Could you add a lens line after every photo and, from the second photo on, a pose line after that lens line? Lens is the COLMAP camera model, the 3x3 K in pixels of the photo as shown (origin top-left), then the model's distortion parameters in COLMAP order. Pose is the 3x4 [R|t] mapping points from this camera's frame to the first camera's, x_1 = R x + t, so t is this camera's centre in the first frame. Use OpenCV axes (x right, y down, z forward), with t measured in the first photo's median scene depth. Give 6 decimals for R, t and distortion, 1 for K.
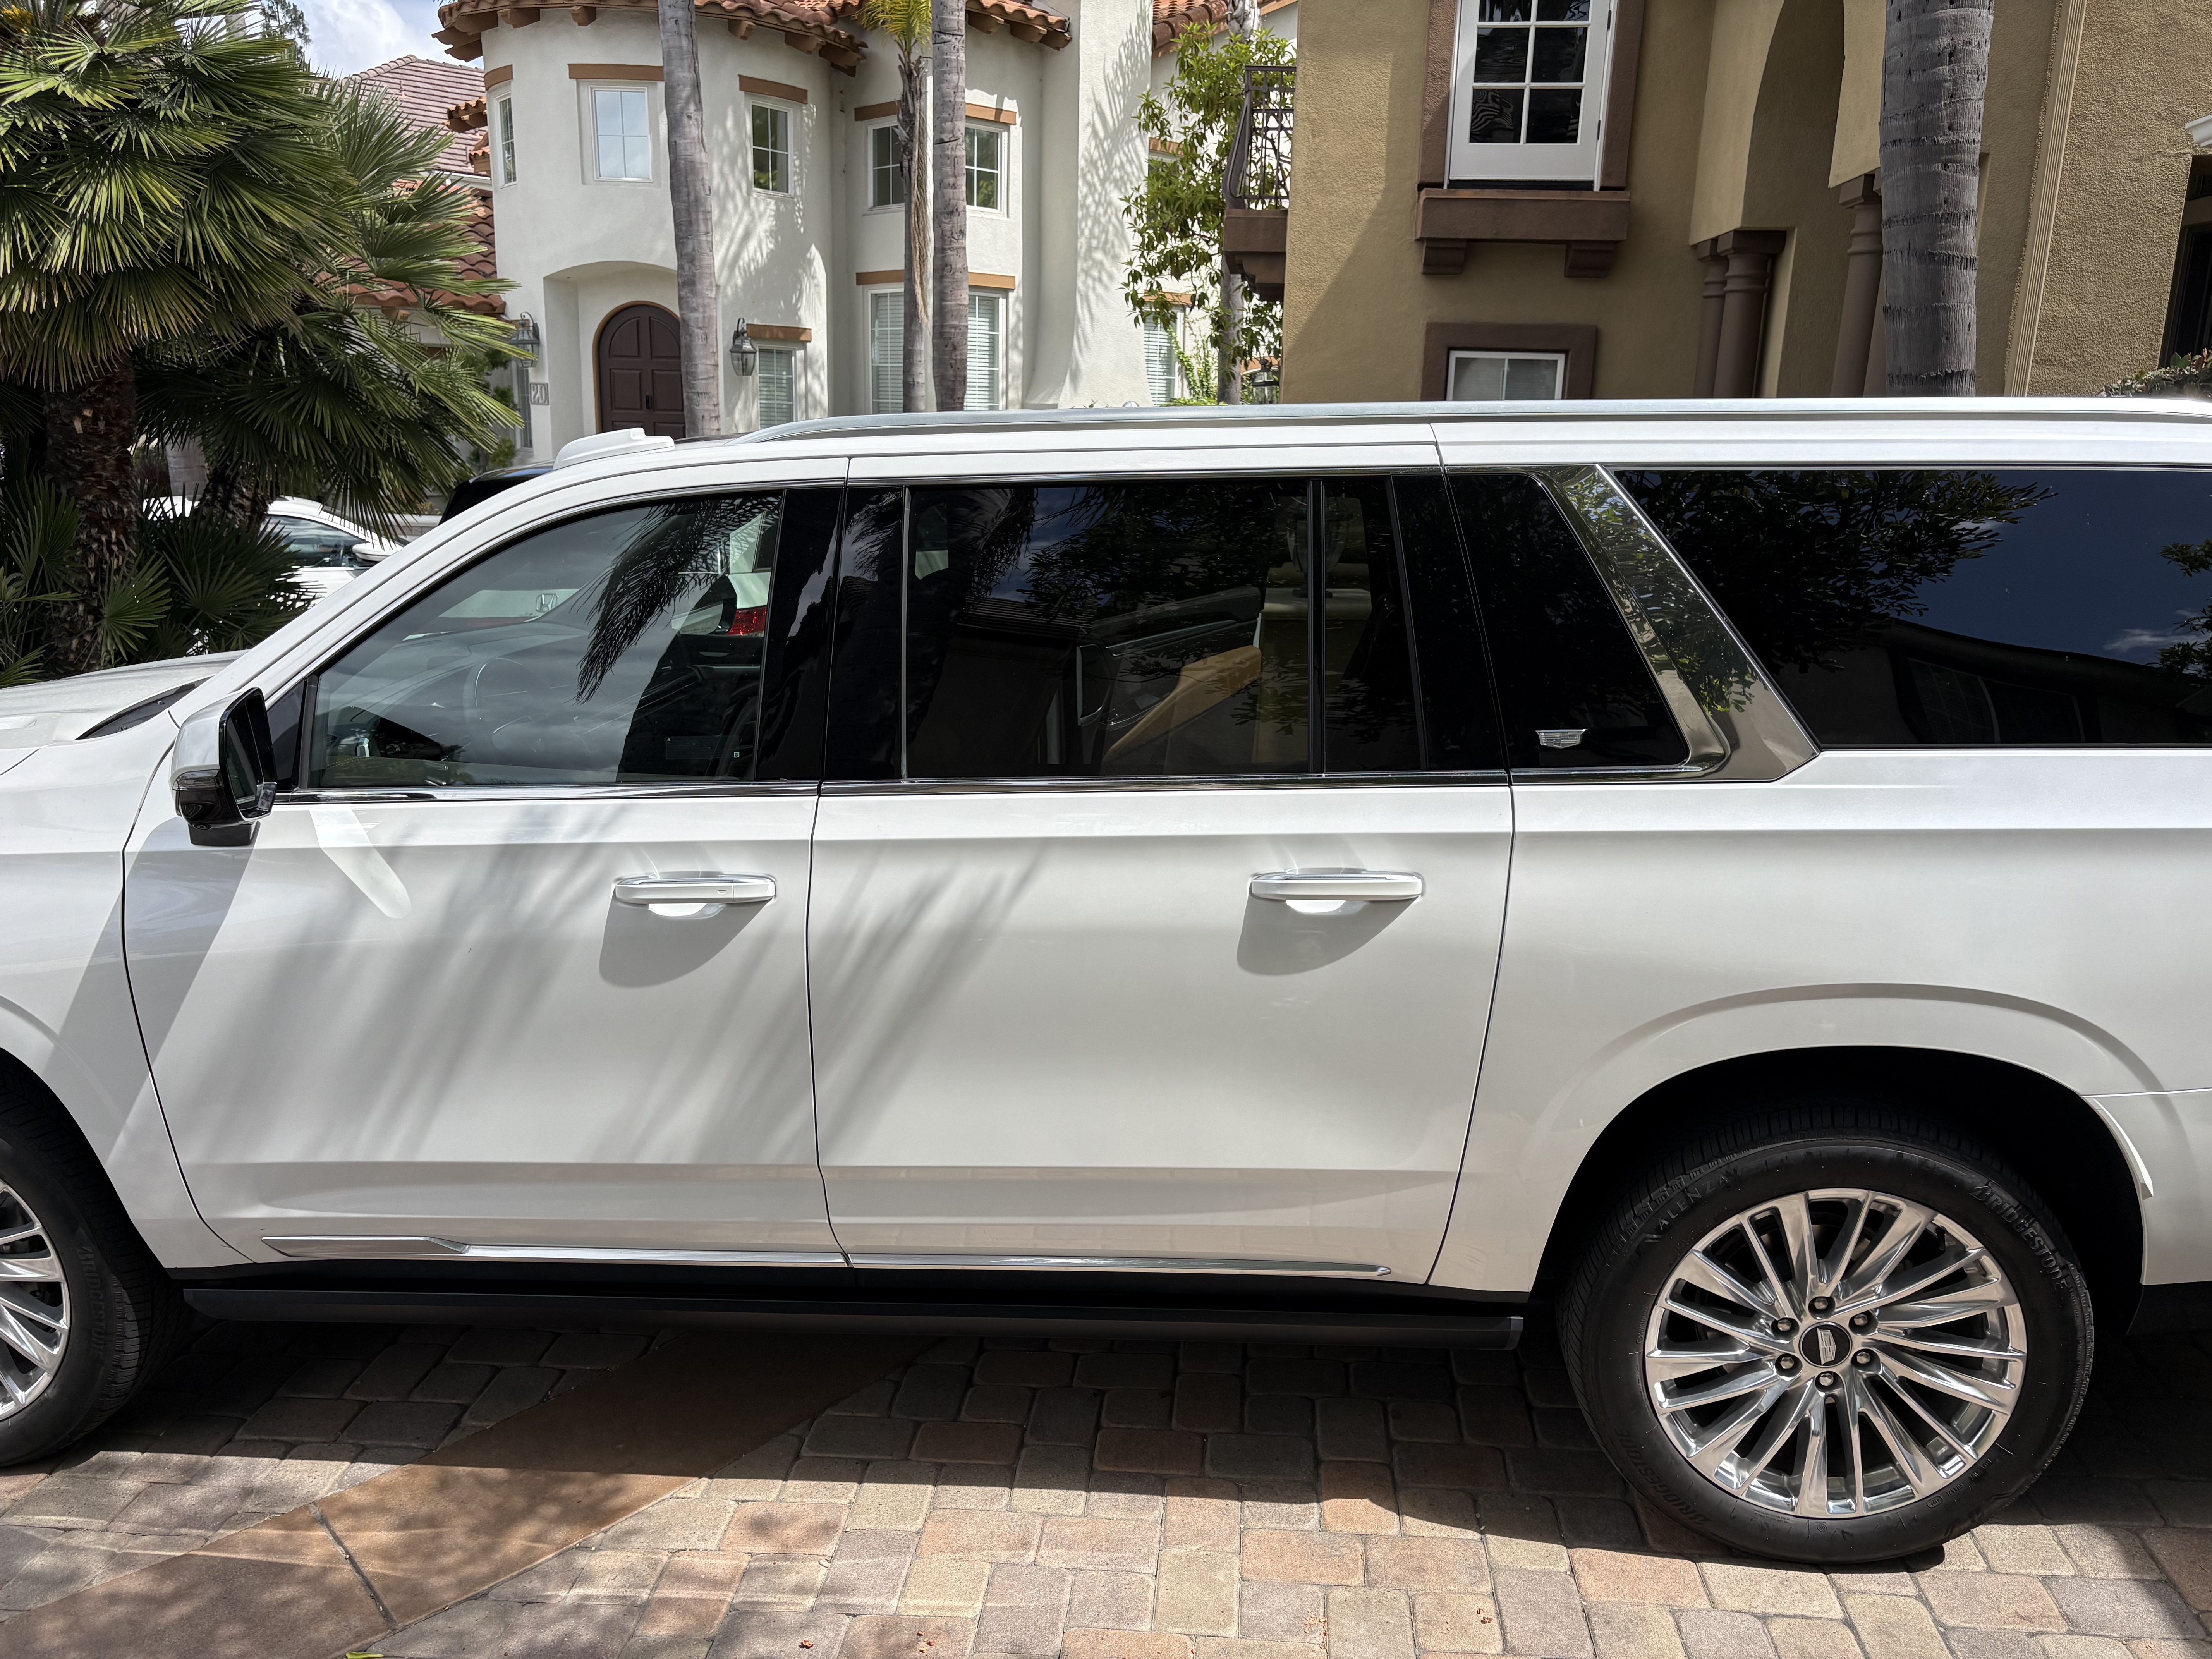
lens RADIAL K [[1579.3, 0, 1106.0], [0, 1579.3, 829.5], [0, 0, 1]] dist [0.068819, -0.071381]
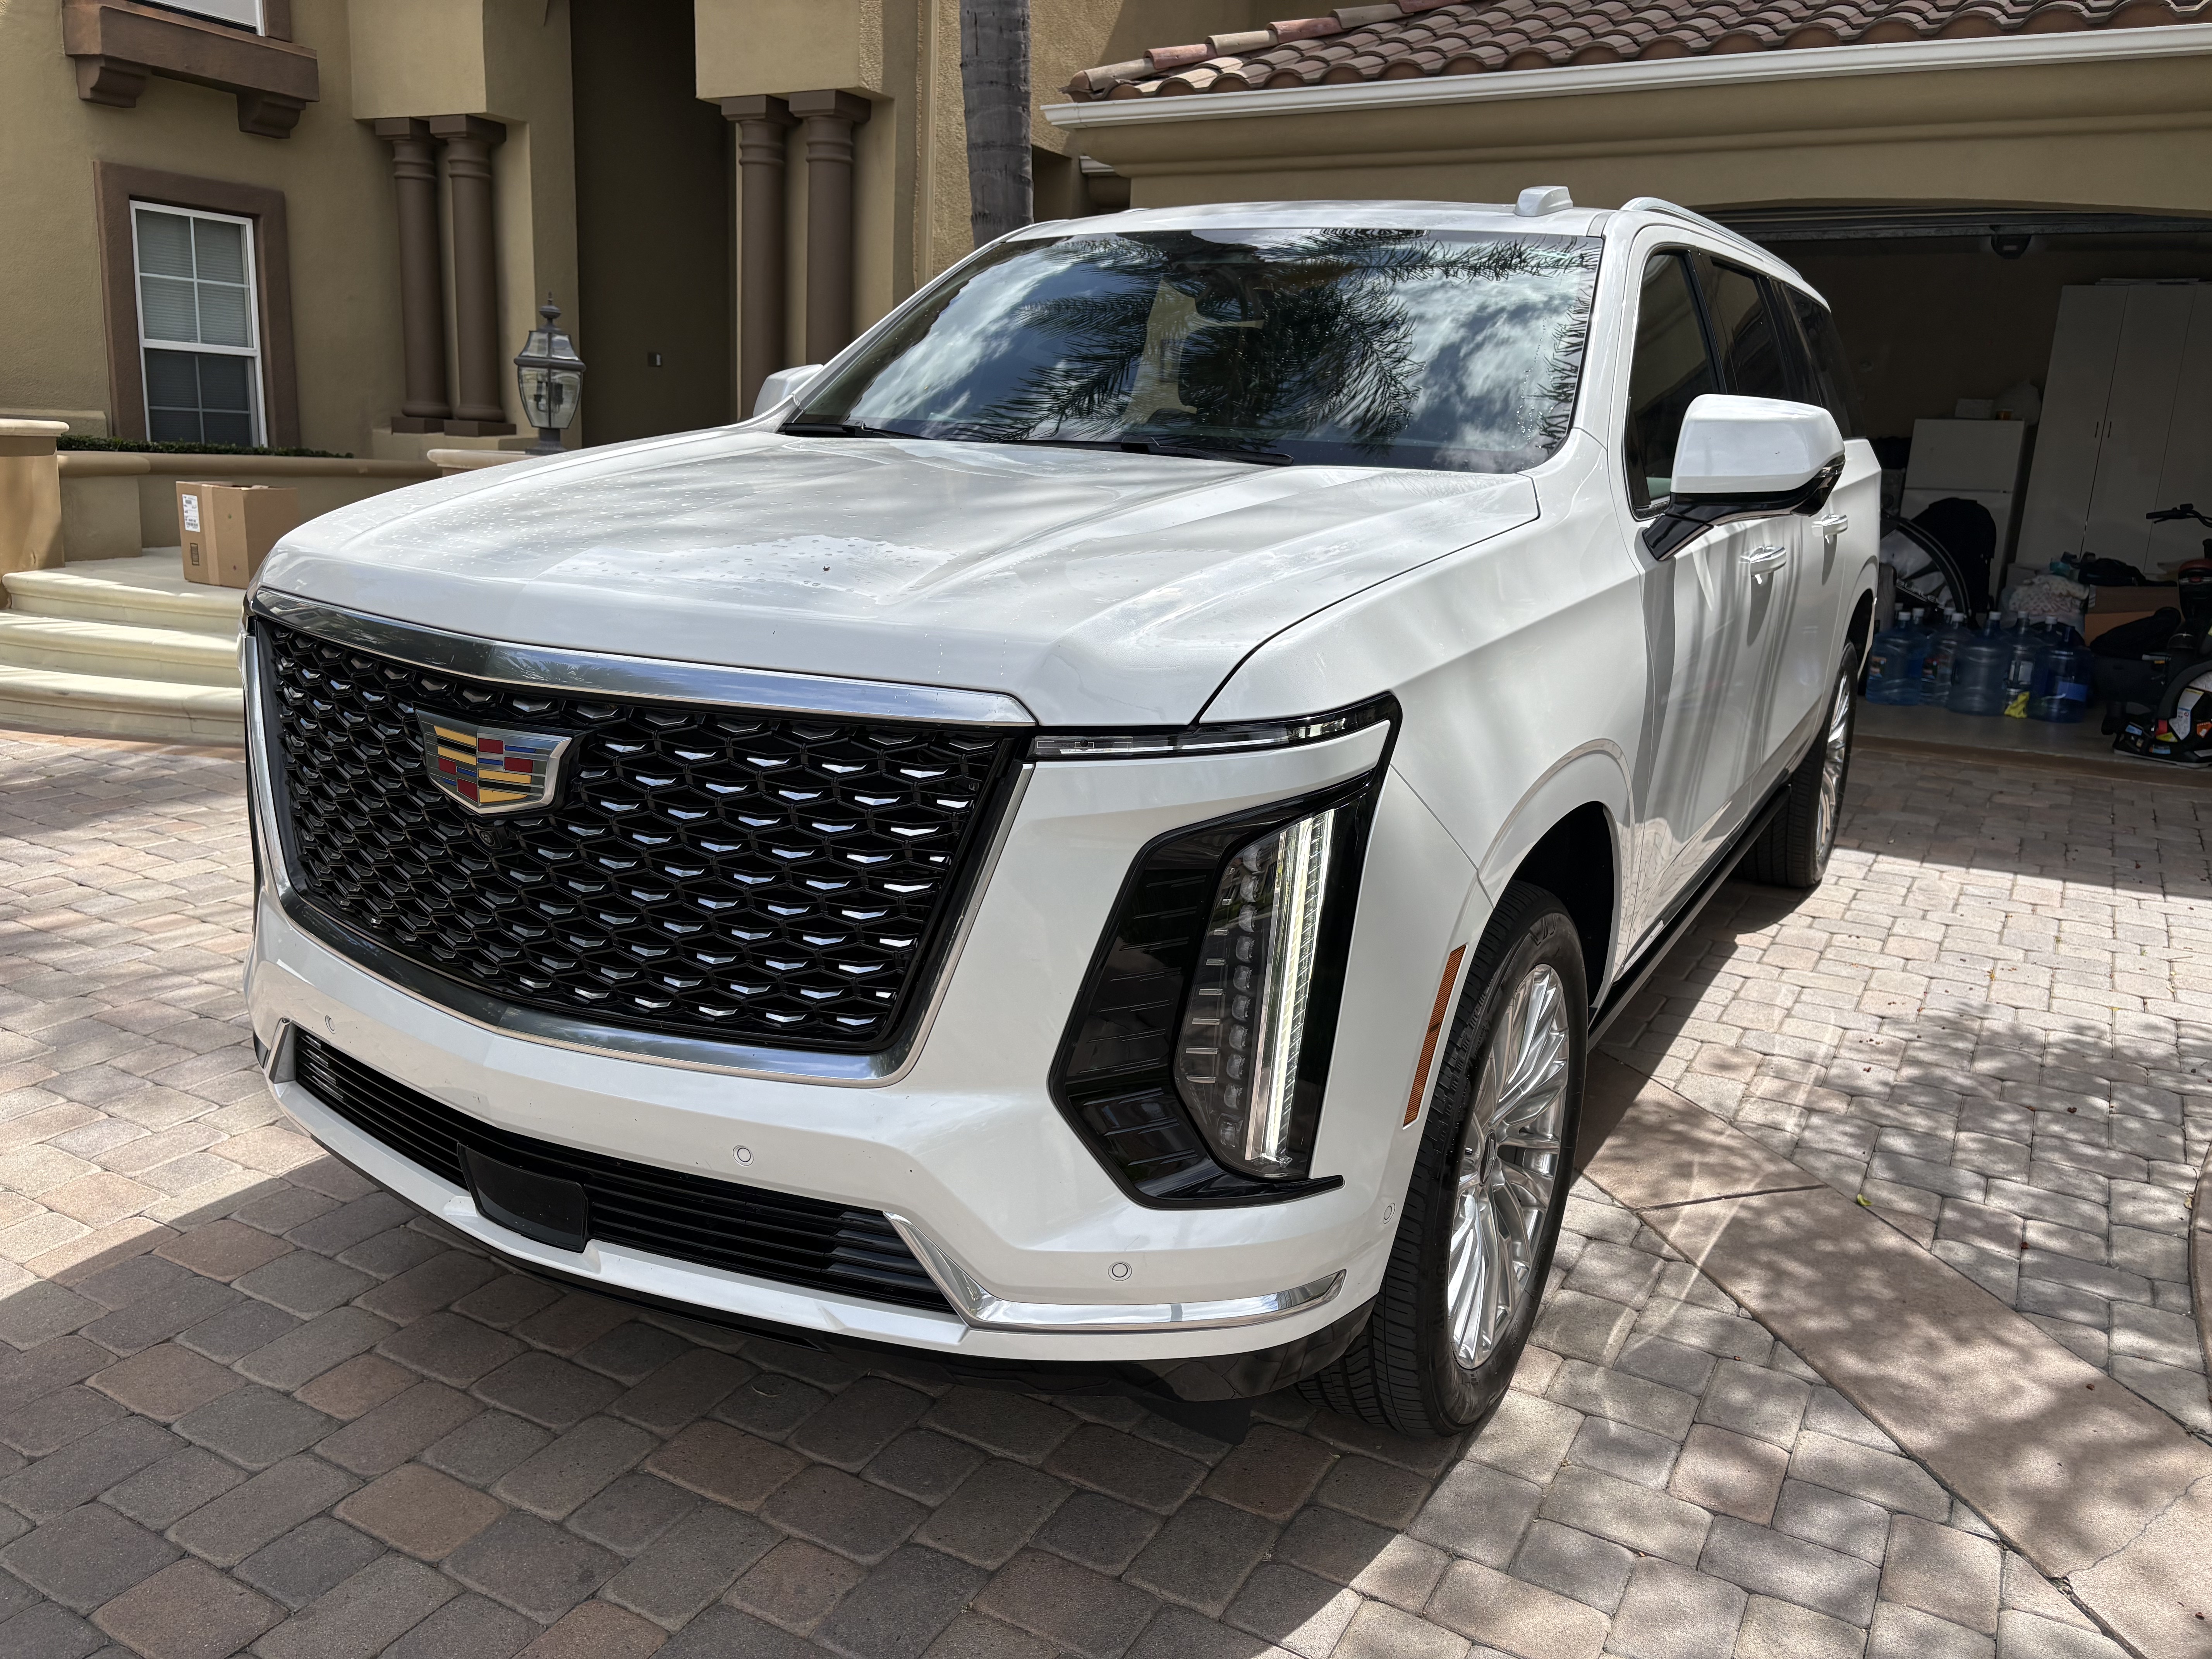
lens RADIAL K [[1579.3, 0, 1106.0], [0, 1579.3, 829.5], [0, 0, 1]] dist [0.068819, -0.071381]
pose [[0.443474, -0.217435, 0.869513, -0.364885], [0.185259, 0.971415, 0.148430, -0.010400], [-0.876932, 0.095260, 0.471079, 0.191267]]
